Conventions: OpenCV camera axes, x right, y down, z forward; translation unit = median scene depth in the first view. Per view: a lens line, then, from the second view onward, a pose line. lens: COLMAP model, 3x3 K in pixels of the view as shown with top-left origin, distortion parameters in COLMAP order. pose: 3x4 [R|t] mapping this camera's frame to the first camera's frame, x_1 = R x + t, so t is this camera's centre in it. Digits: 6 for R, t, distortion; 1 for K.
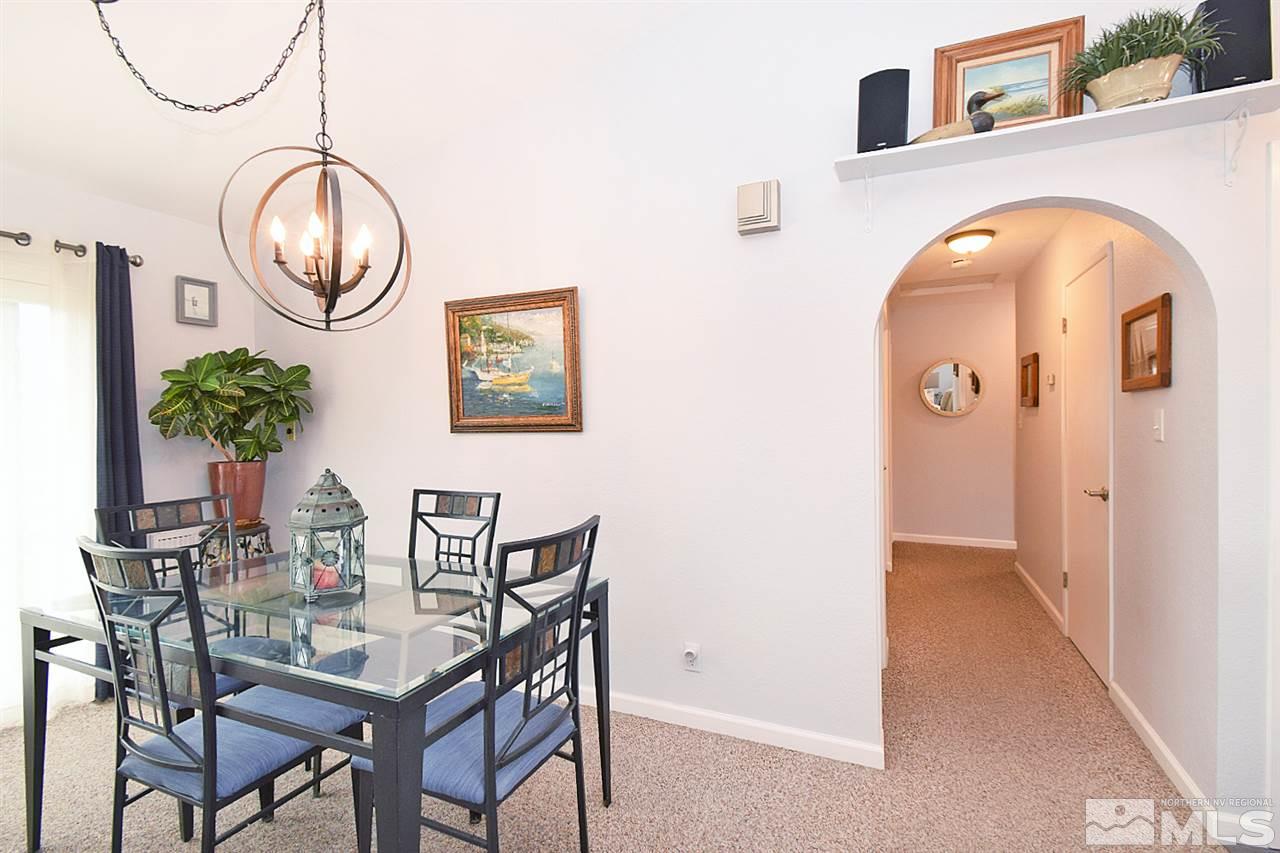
lens RADIAL K [[584.1, 0, 643.7], [0, 584.1, 423.6], [0, 0, 1]] dist [0.028486, -0.025801]
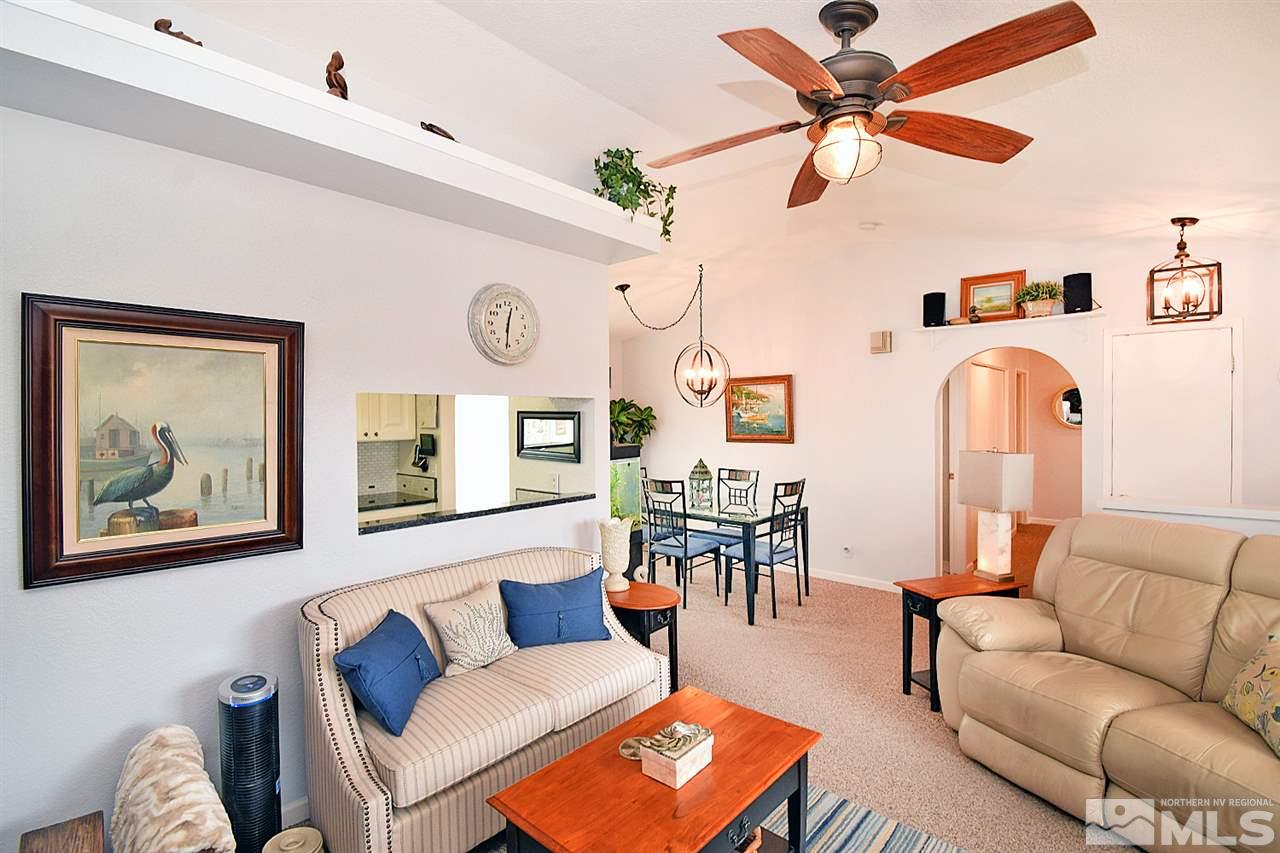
lens RADIAL K [[584.1, 0, 643.7], [0, 584.1, 423.6], [0, 0, 1]] dist [0.028486, -0.025801]
pose [[0.951488, 0.008238, -0.307576, 0.029559], [-0.005329, 0.999933, 0.010296, -0.083881], [0.307640, -0.008158, 0.951468, -1.275846]]
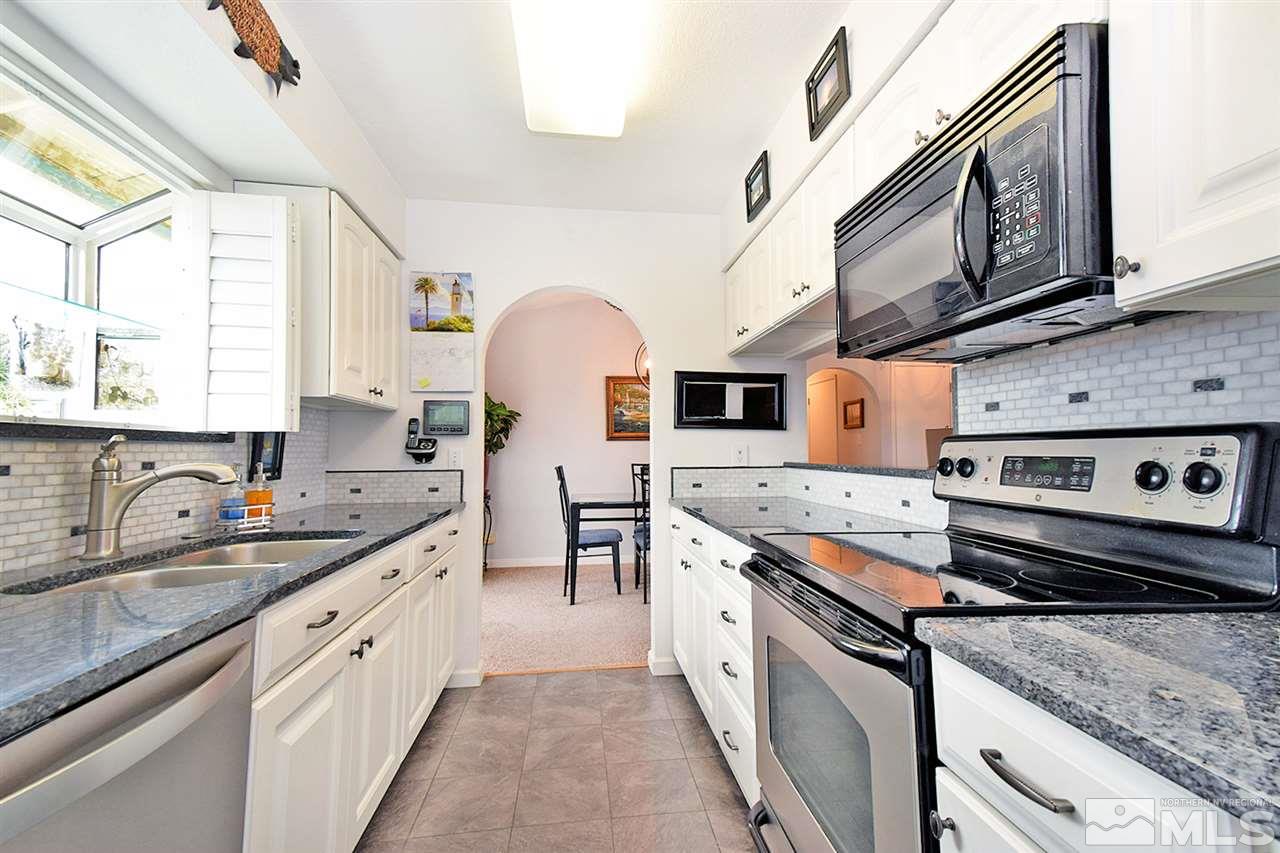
lens RADIAL K [[584.1, 0, 643.7], [0, 584.1, 423.6], [0, 0, 1]] dist [0.028486, -0.025801]
pose [[0.861223, 0.034245, 0.507072, -1.527151], [-0.006186, 0.998360, -0.056918, 0.088258], [-0.508189, 0.045882, 0.860022, -0.980442]]
